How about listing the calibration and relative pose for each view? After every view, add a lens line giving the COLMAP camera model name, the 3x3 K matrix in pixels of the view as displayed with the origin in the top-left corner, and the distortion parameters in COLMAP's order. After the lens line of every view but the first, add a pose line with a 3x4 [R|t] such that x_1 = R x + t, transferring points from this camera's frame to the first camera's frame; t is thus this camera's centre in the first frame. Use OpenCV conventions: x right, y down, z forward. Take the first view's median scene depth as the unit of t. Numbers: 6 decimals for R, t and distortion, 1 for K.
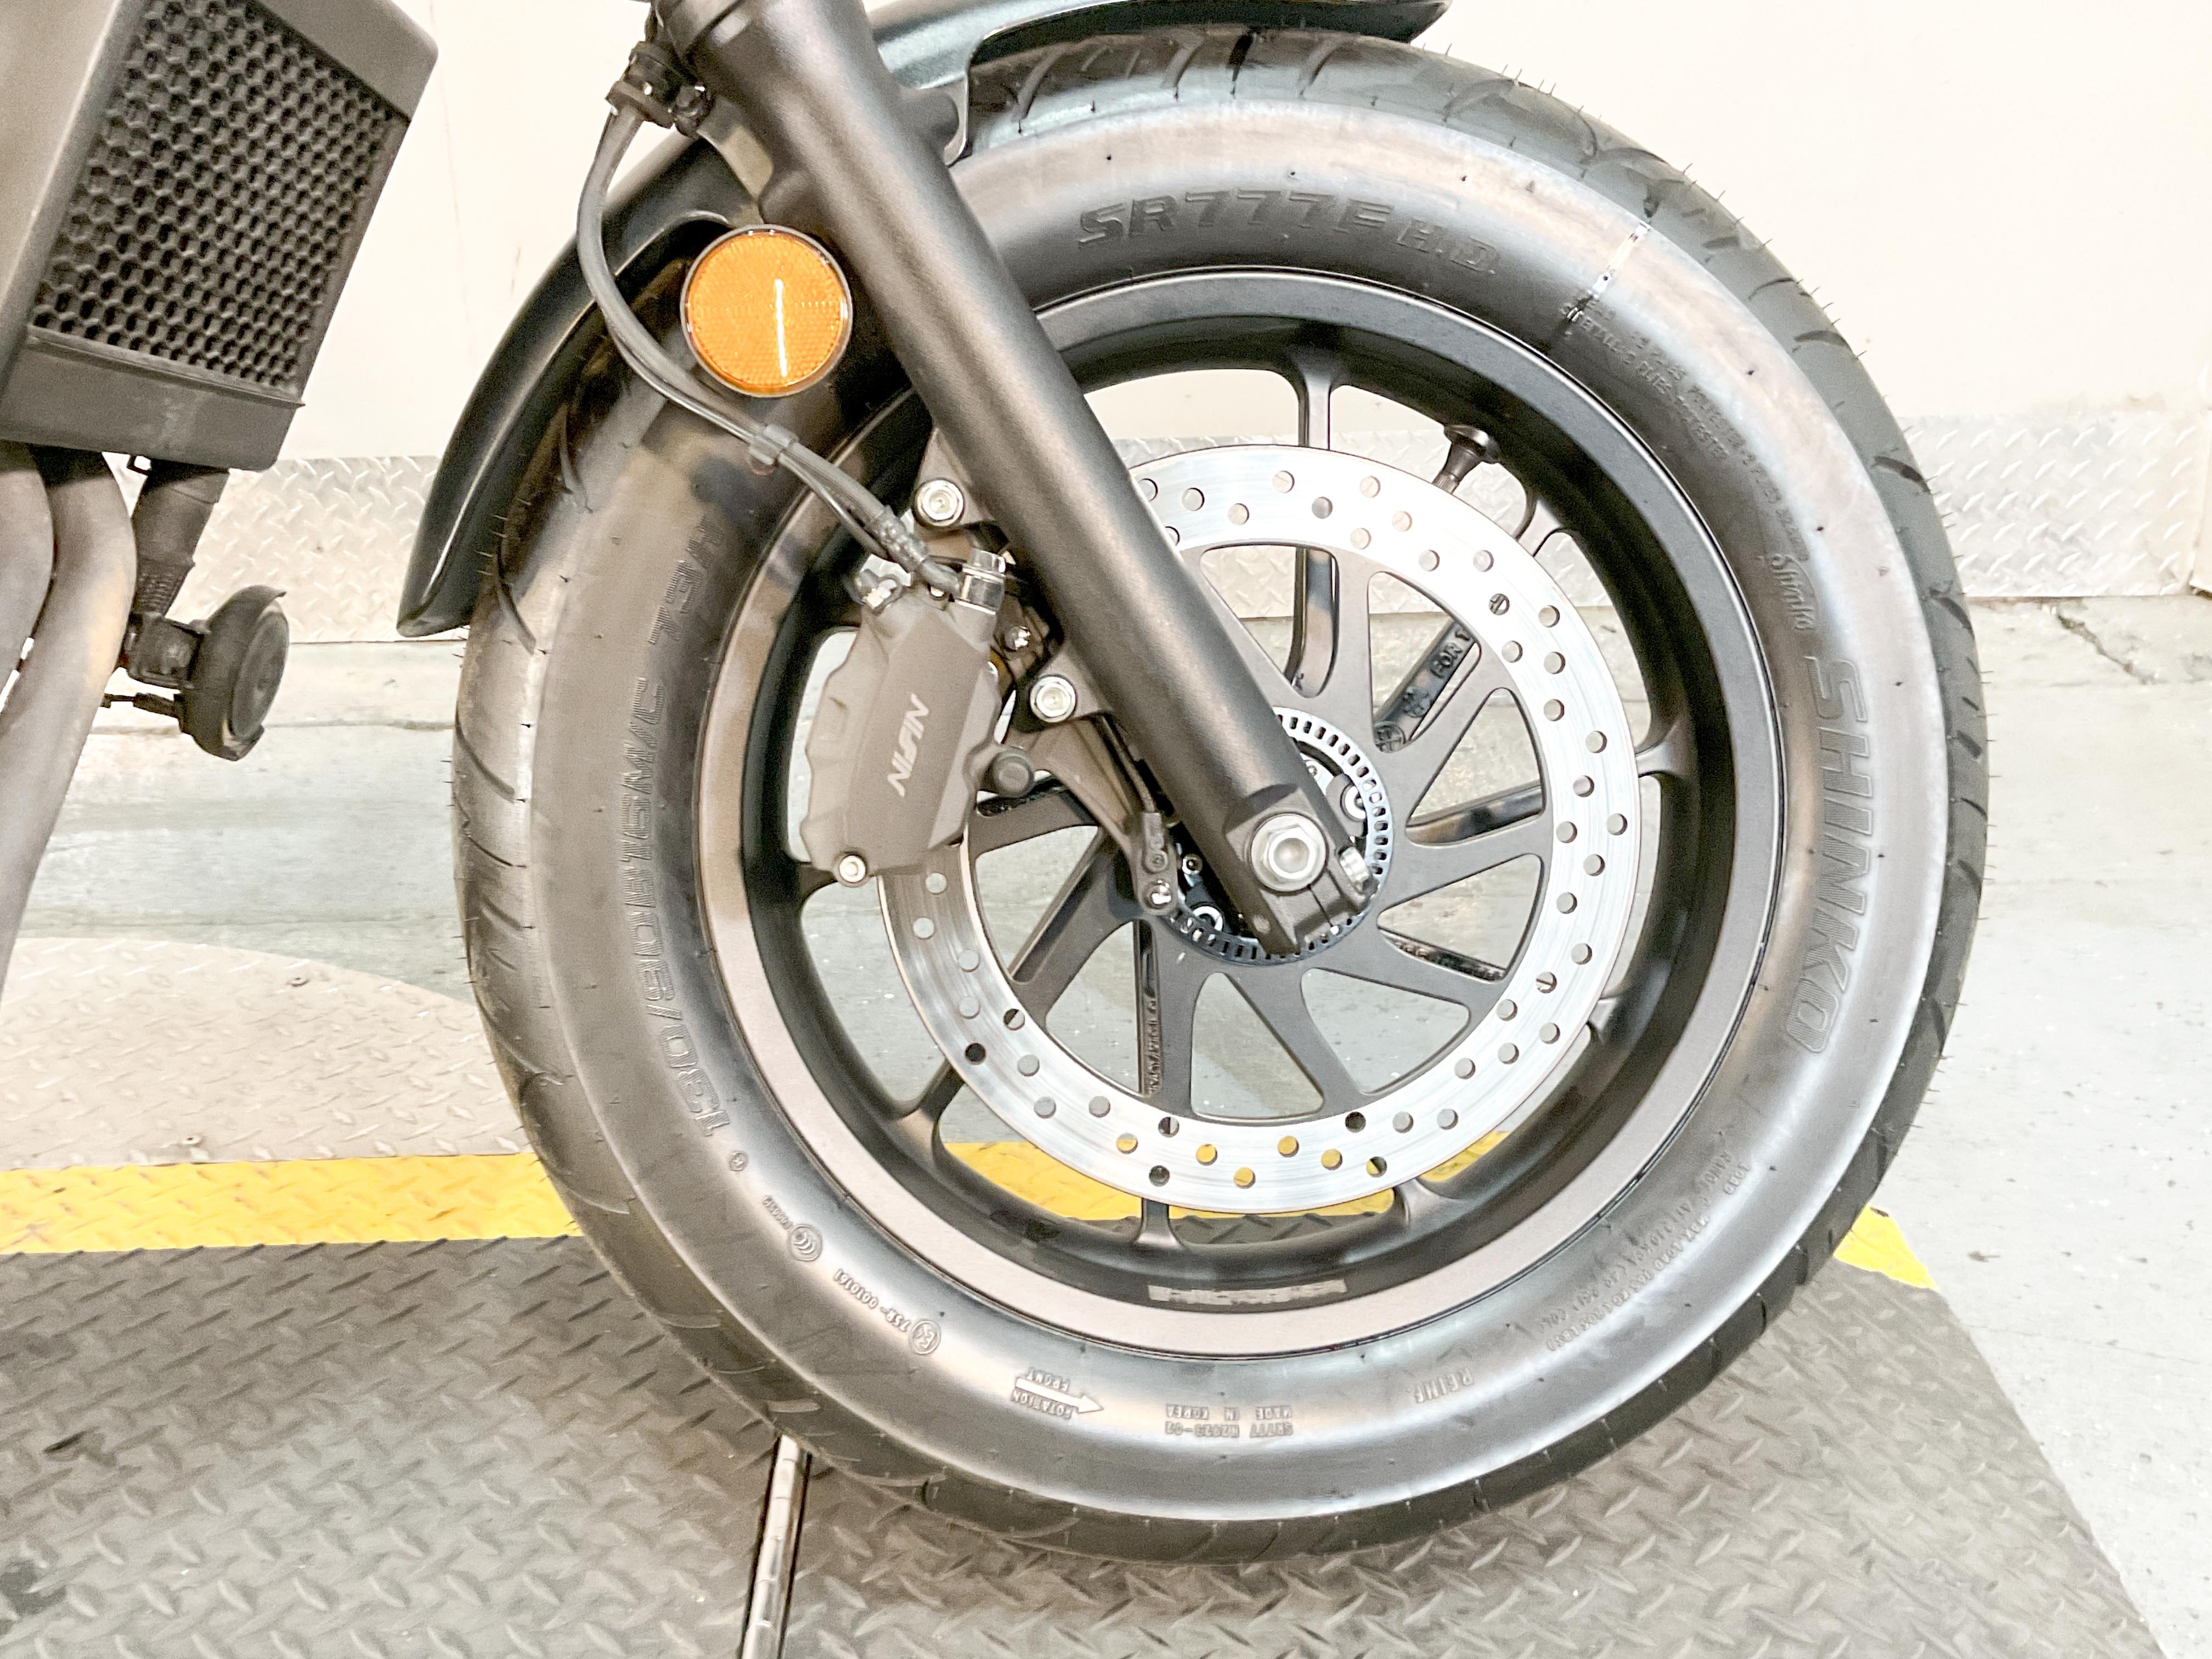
lens RADIAL K [[2165.5, 0, 1095.5], [0, 2165.5, 831.6], [0, 0, 1]] dist [0.030873, -0.088929]
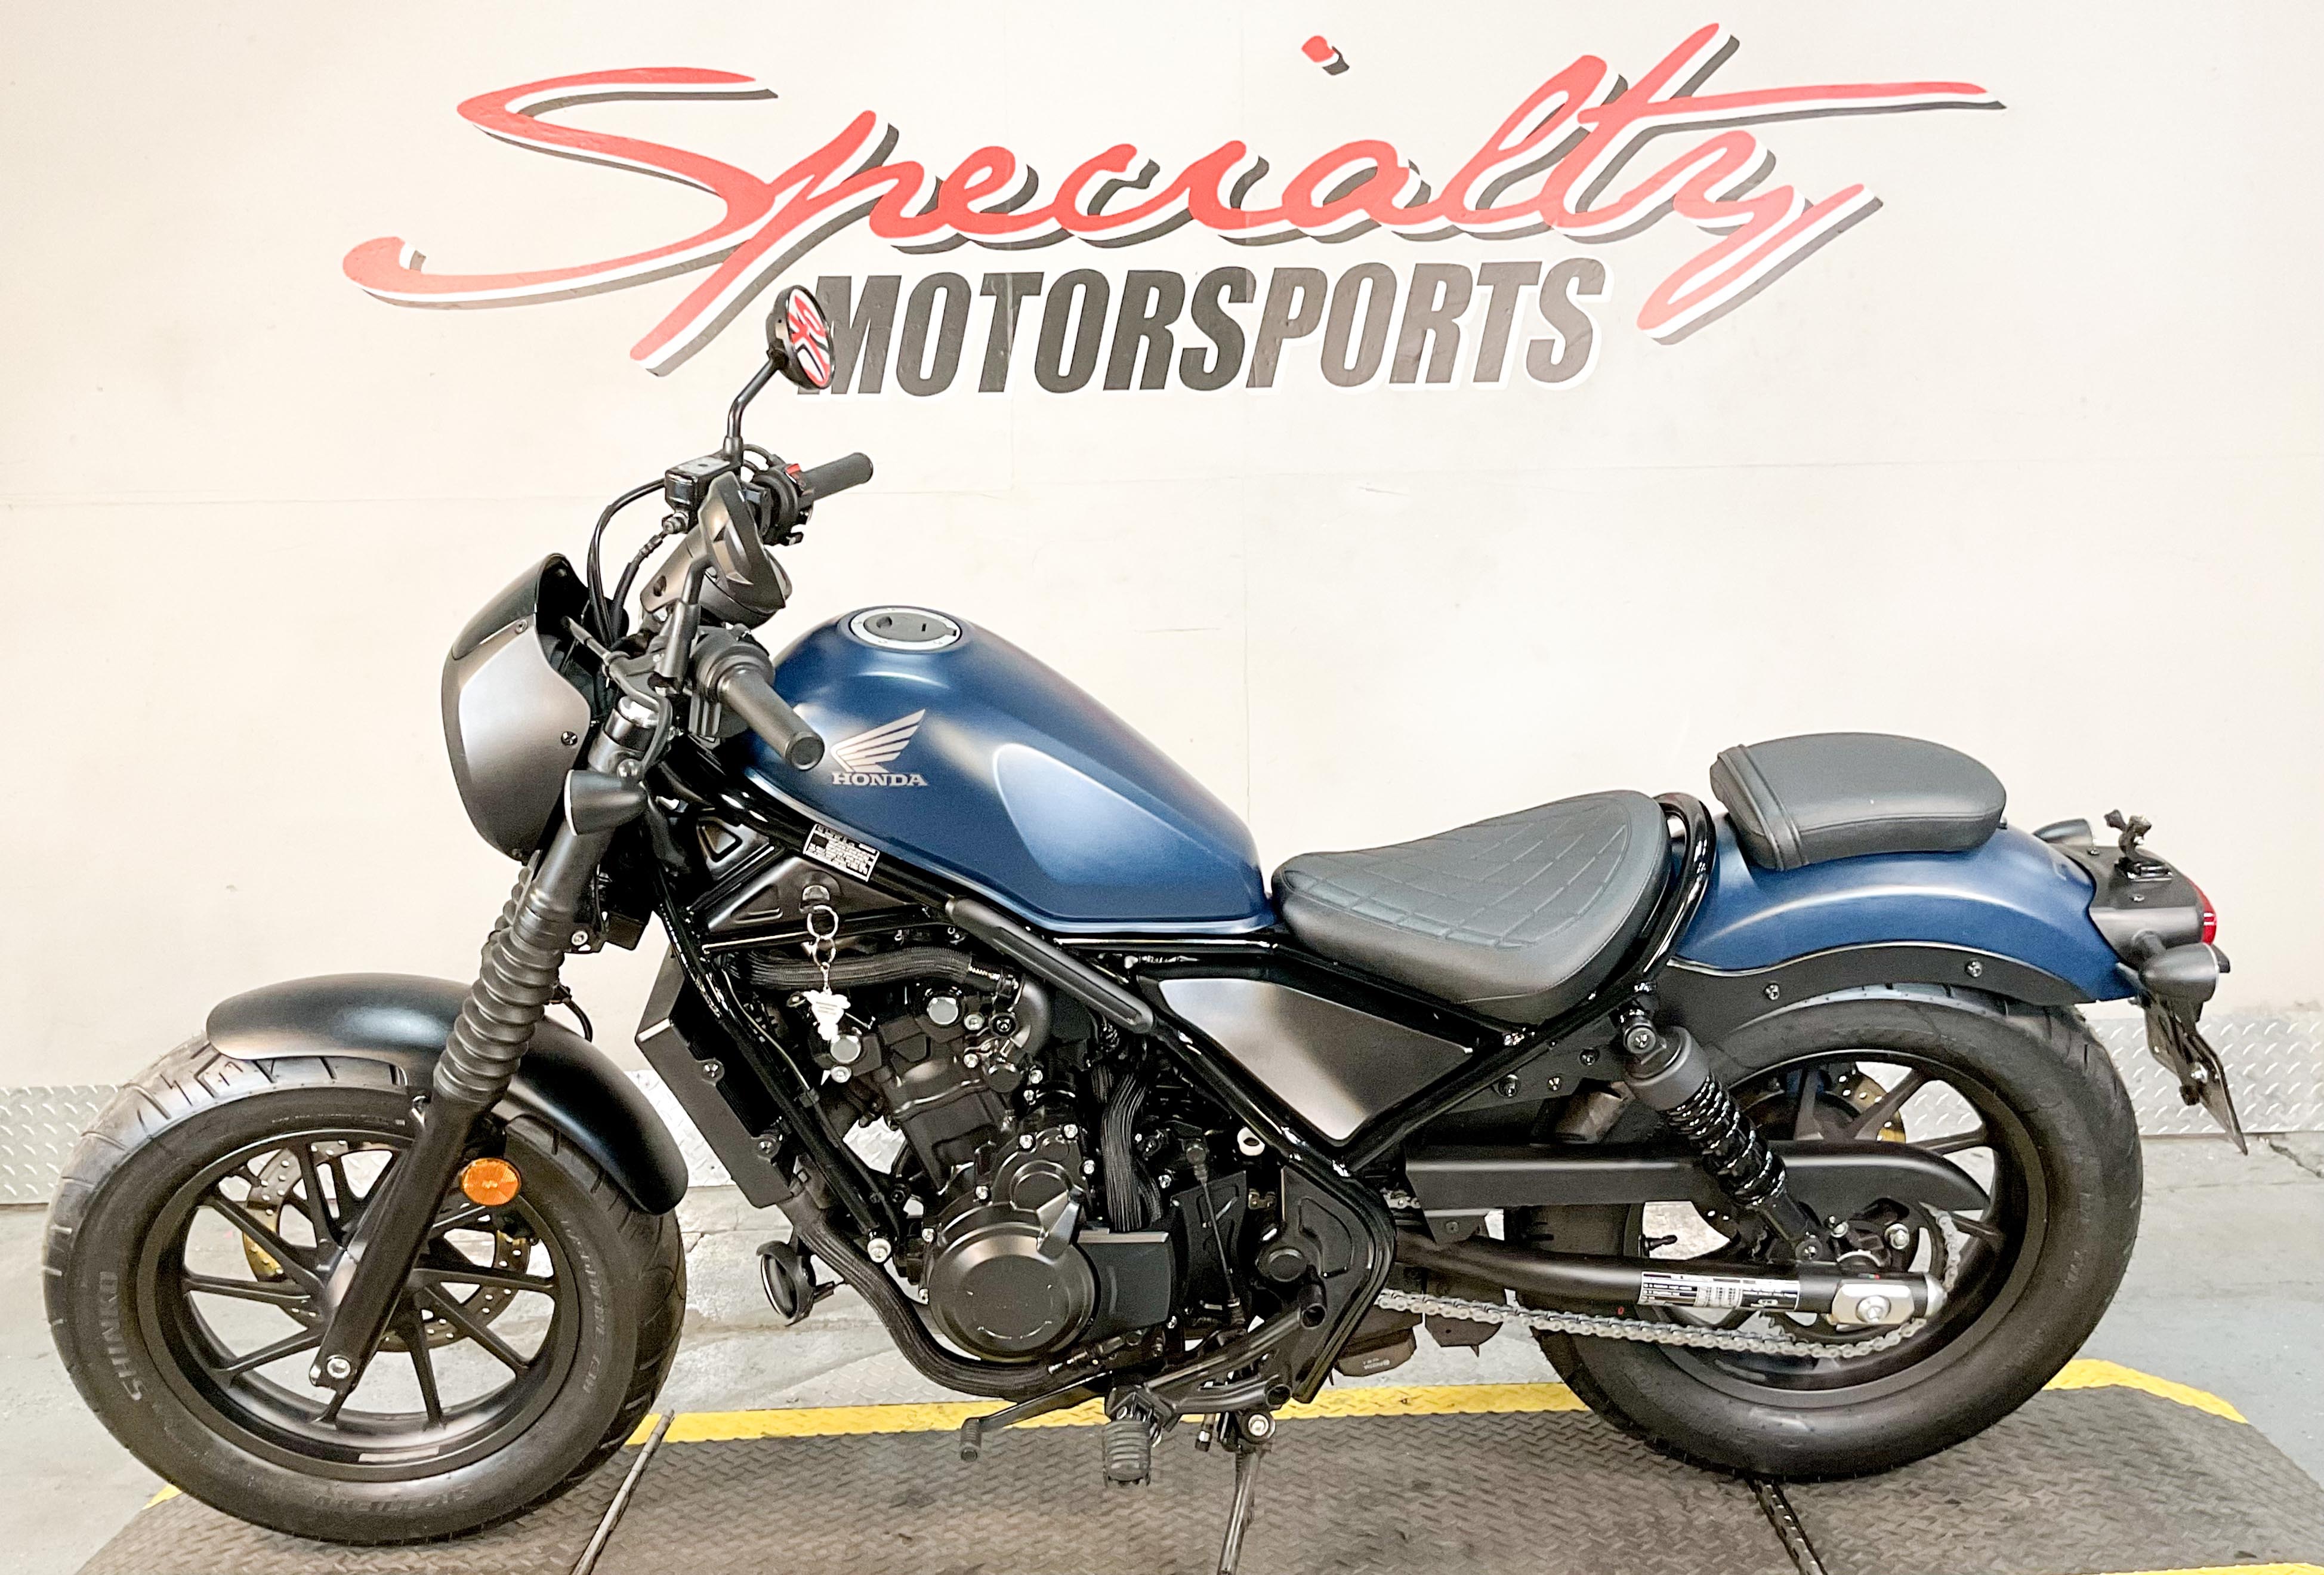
lens RADIAL K [[2359.4, 0, 1156.3], [0, 2359.4, 745.1], [0, 0, 1]] dist [0.017097, -0.050149]
pose [[0.999455, -0.014029, -0.029869, -0.292951], [0.004588, 0.955413, -0.295239, 0.121919], [0.032679, 0.294941, 0.954957, -0.710465]]
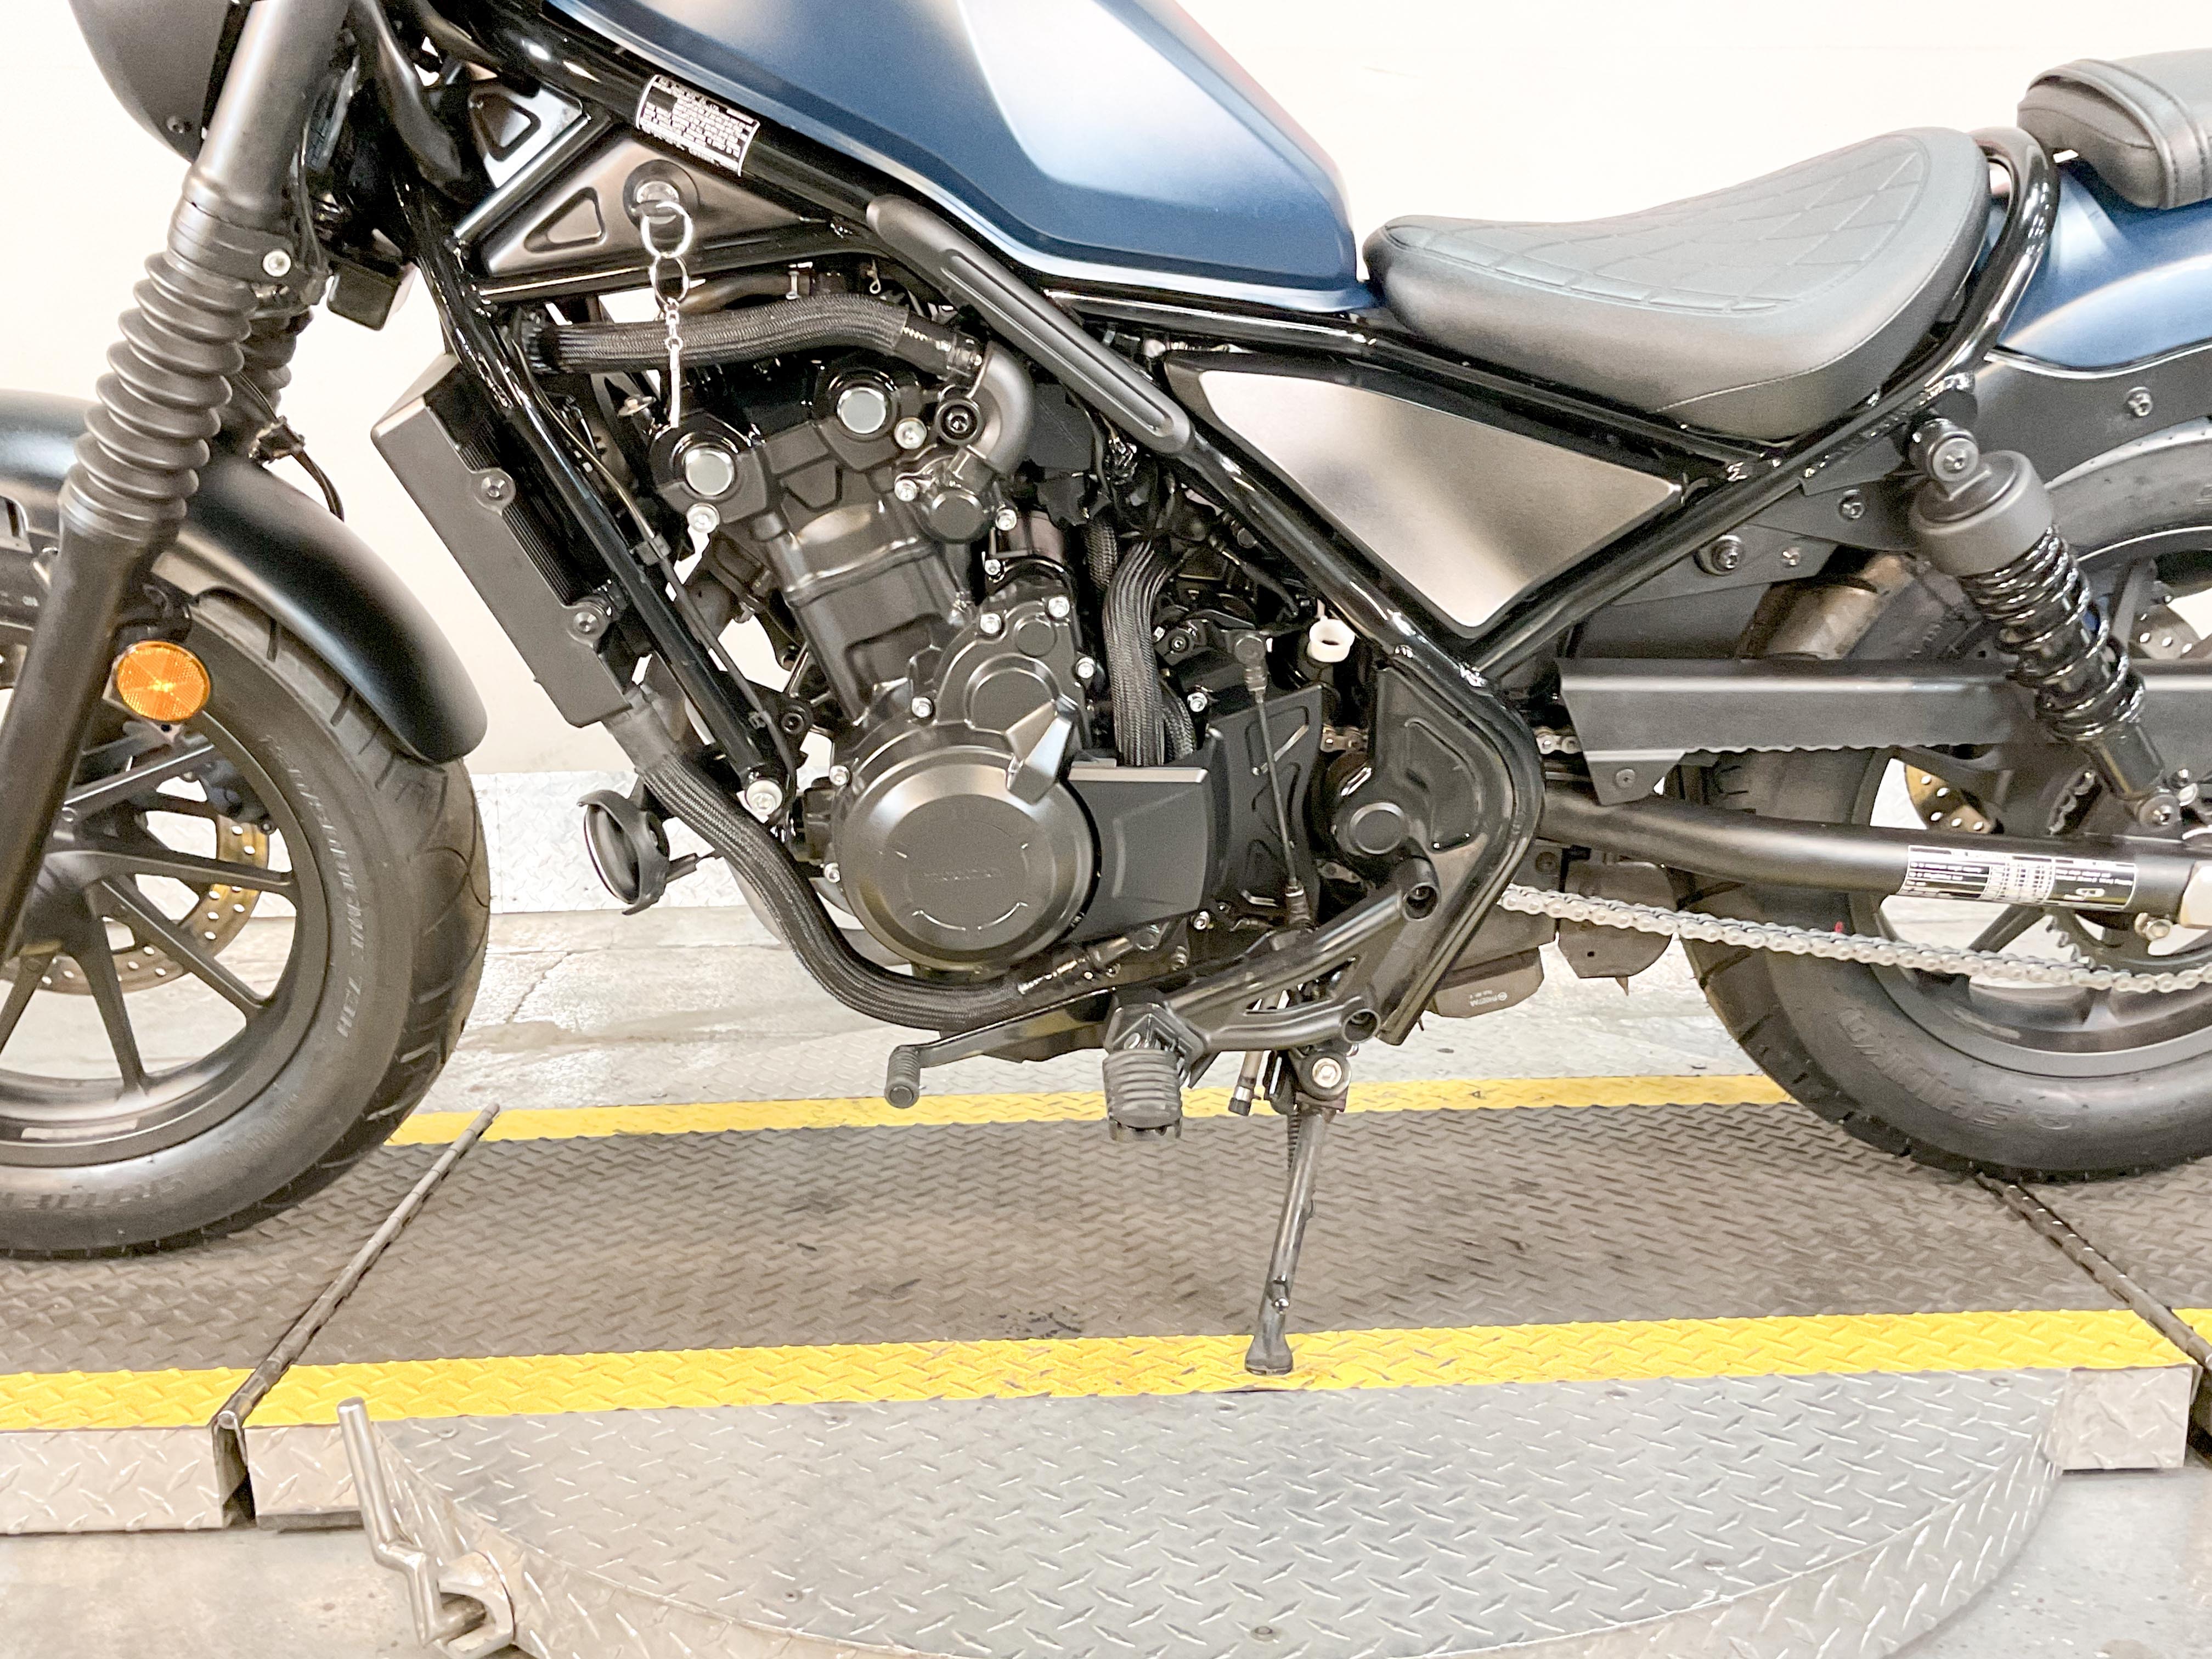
lens RADIAL K [[2165.5, 0, 1095.5], [0, 2165.5, 831.6], [0, 0, 1]] dist [0.030873, -0.088929]
pose [[0.999940, -0.003384, -0.010380, -0.342122], [0.000971, 0.974561, -0.224120, 0.172563], [0.010874, 0.224096, 0.974506, -0.302418]]
